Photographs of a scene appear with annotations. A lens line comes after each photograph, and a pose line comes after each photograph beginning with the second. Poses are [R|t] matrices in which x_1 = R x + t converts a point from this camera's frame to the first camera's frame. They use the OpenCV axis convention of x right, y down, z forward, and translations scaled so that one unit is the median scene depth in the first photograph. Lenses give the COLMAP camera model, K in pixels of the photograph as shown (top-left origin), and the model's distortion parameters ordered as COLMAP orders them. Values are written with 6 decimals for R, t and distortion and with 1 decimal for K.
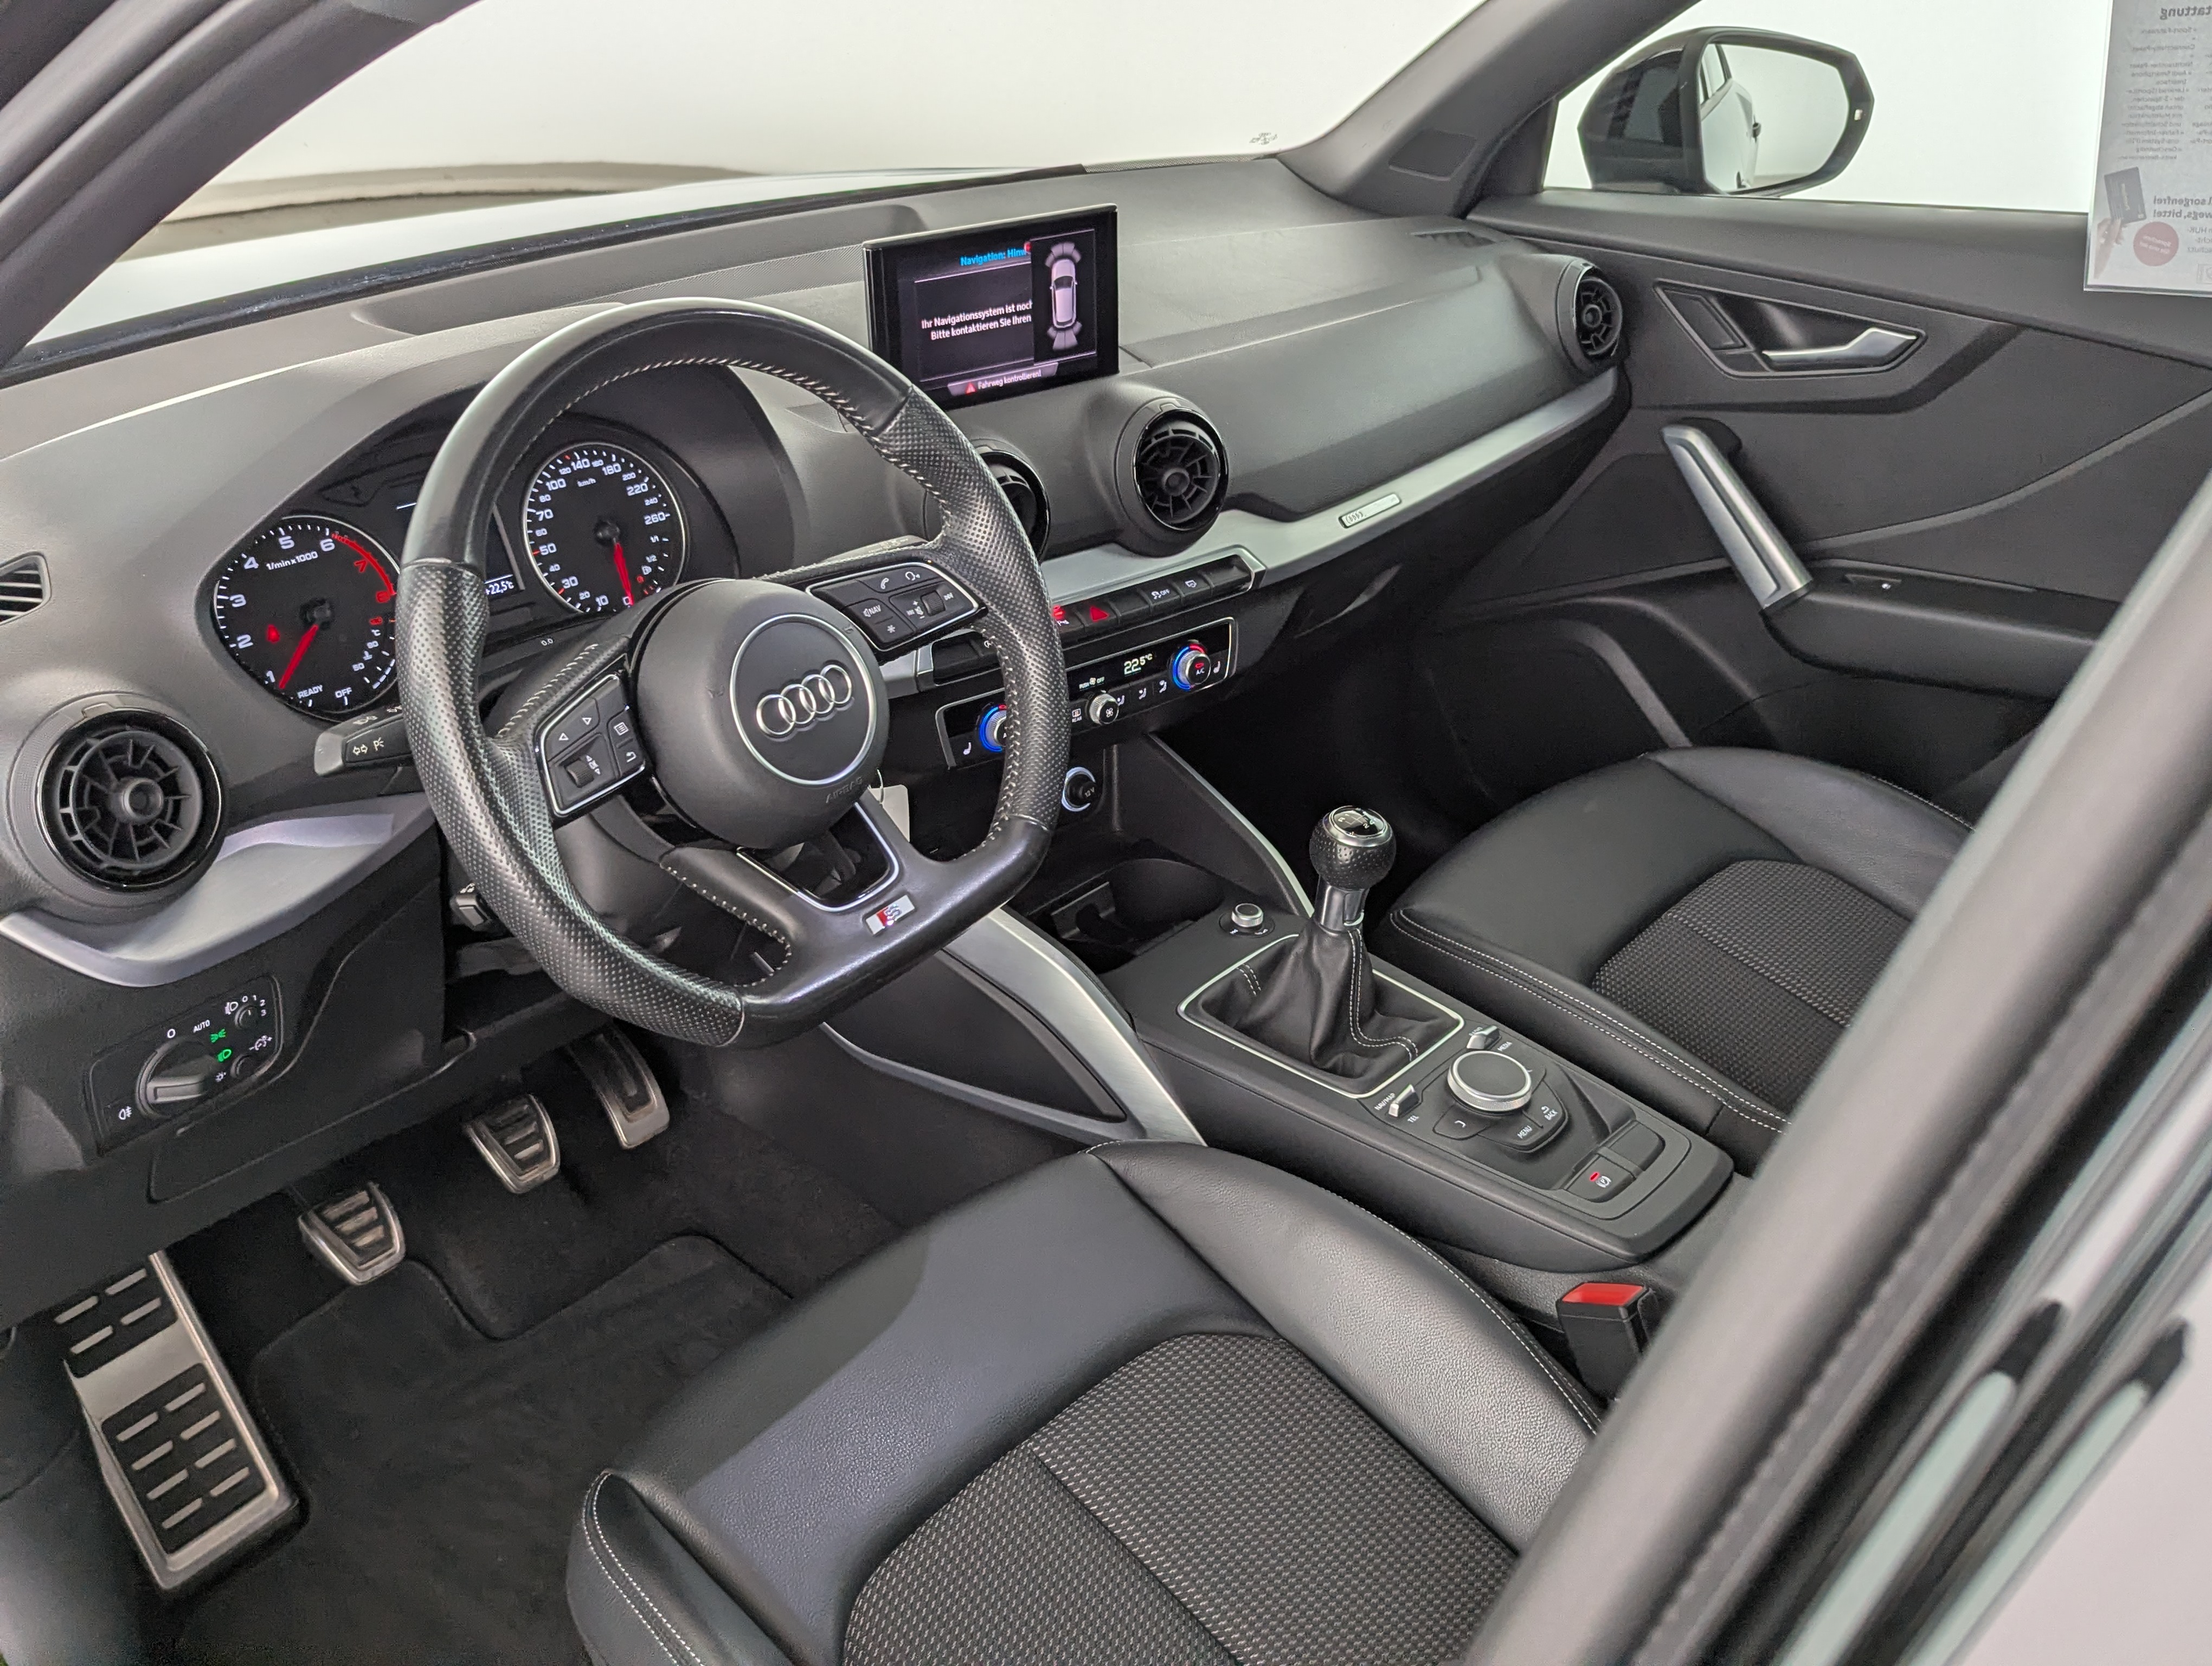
lens RADIAL K [[2024.0, 0, 1115.7], [0, 2024.0, 847.9], [0, 0, 1]] dist [0.025166, 0.000000]
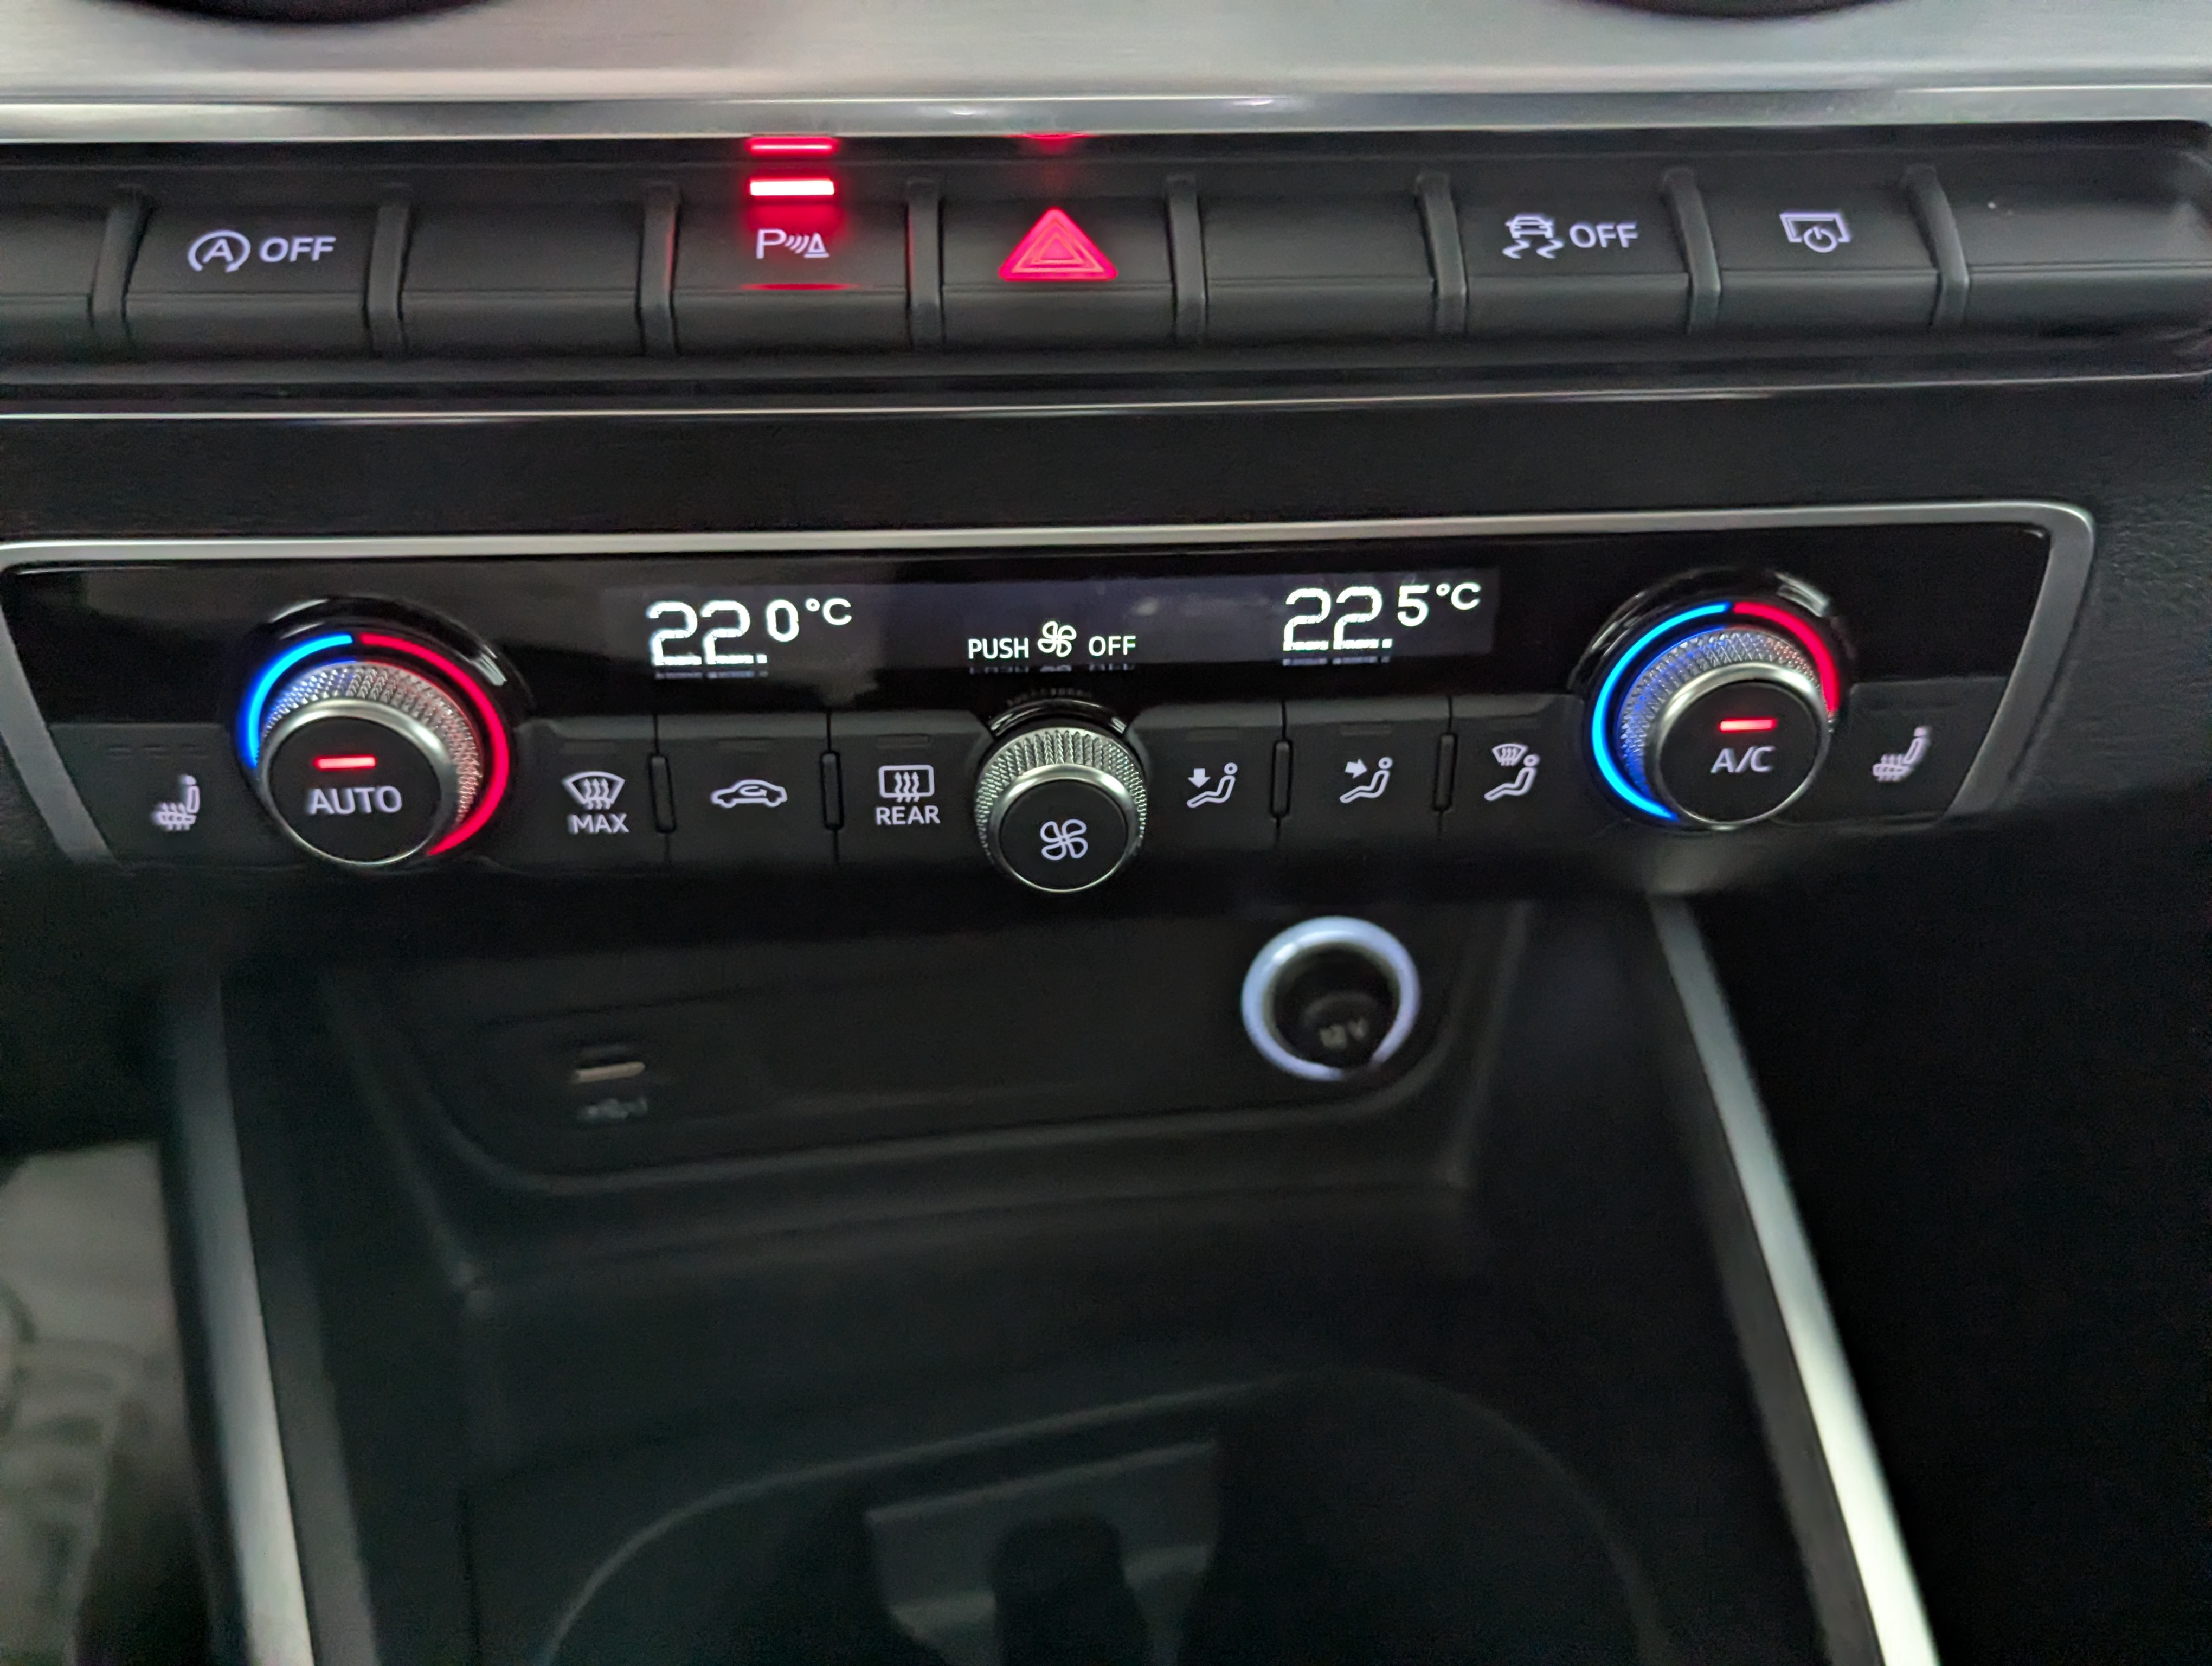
lens RADIAL K [[2112.0, 0, 1115.8], [0, 2112.0, 824.7], [0, 0, 1]] dist [0.023982, 0.000000]
pose [[0.822085, 0.327333, -0.465864, 0.087896], [-0.278477, 0.944832, 0.172462, -0.102504], [0.496615, -0.012046, 0.867887, 0.850863]]
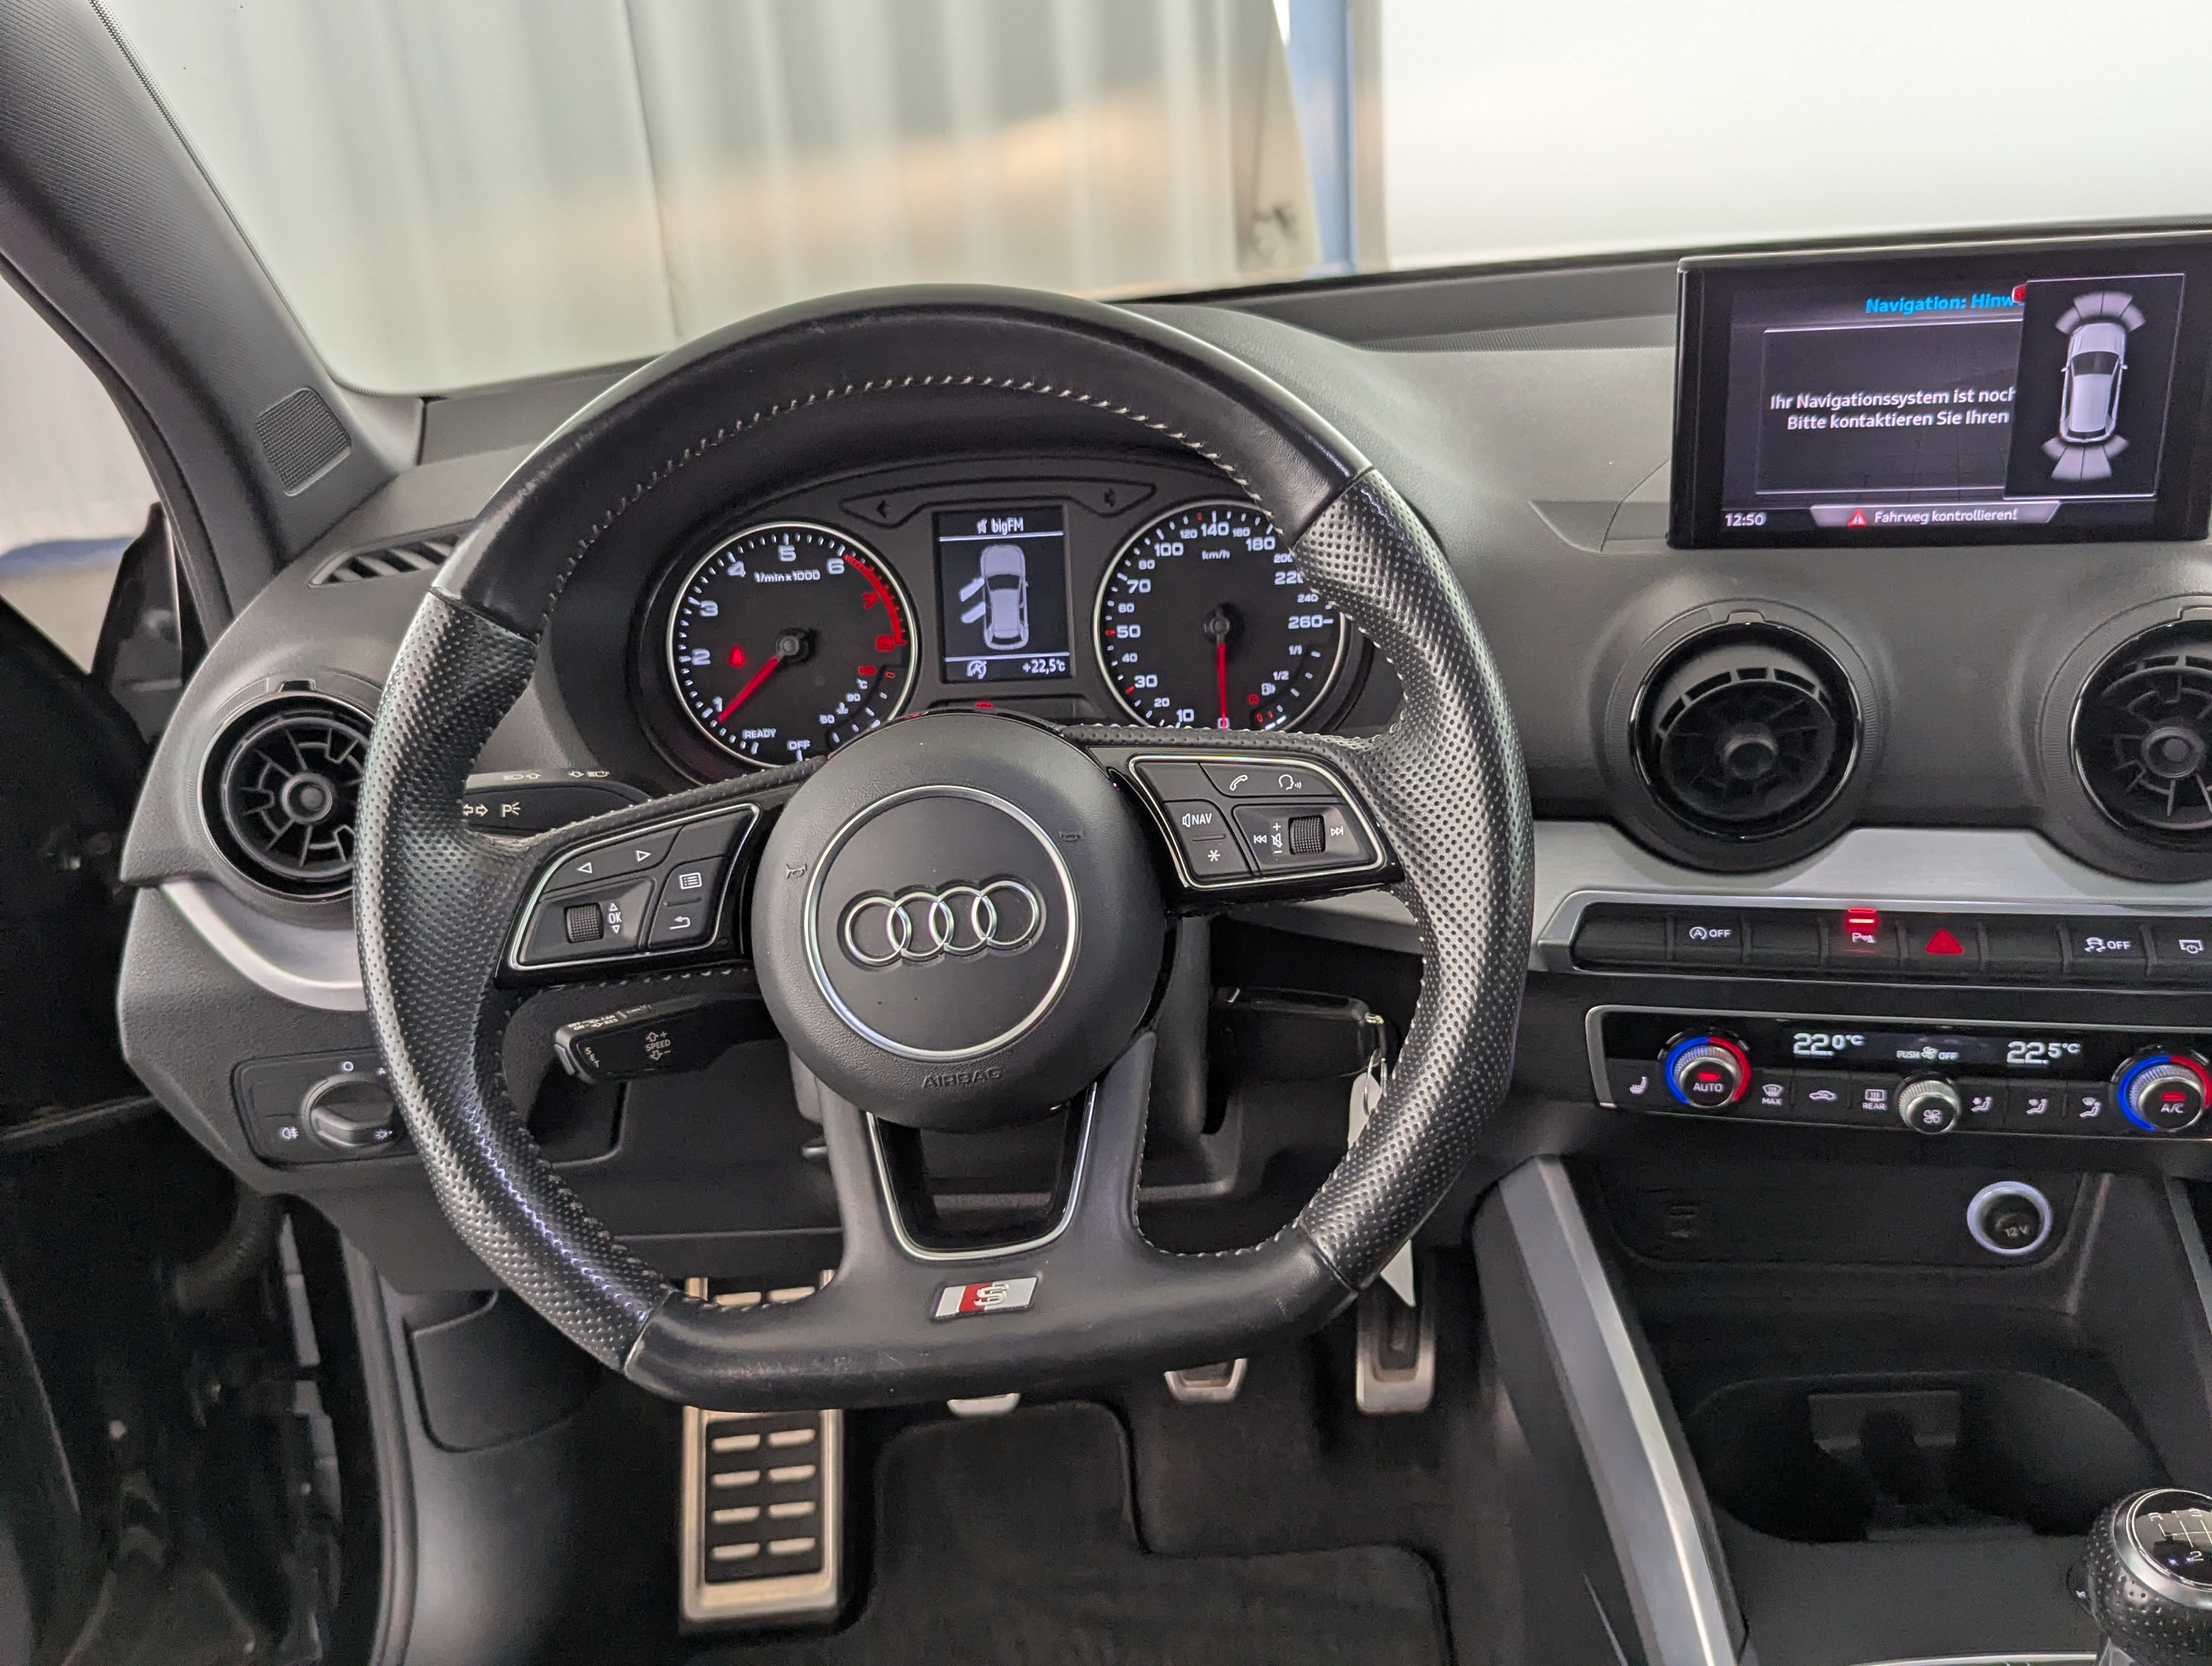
lens RADIAL K [[2024.0, 0, 1114.0], [0, 2024.0, 833.0], [0, 0, 1]] dist [0.025166, 0.000000]
pose [[0.633344, 0.270546, -0.725038, 0.243644], [-0.296914, 0.950149, 0.095182, -0.129471], [0.714645, 0.154991, 0.682100, 0.445847]]
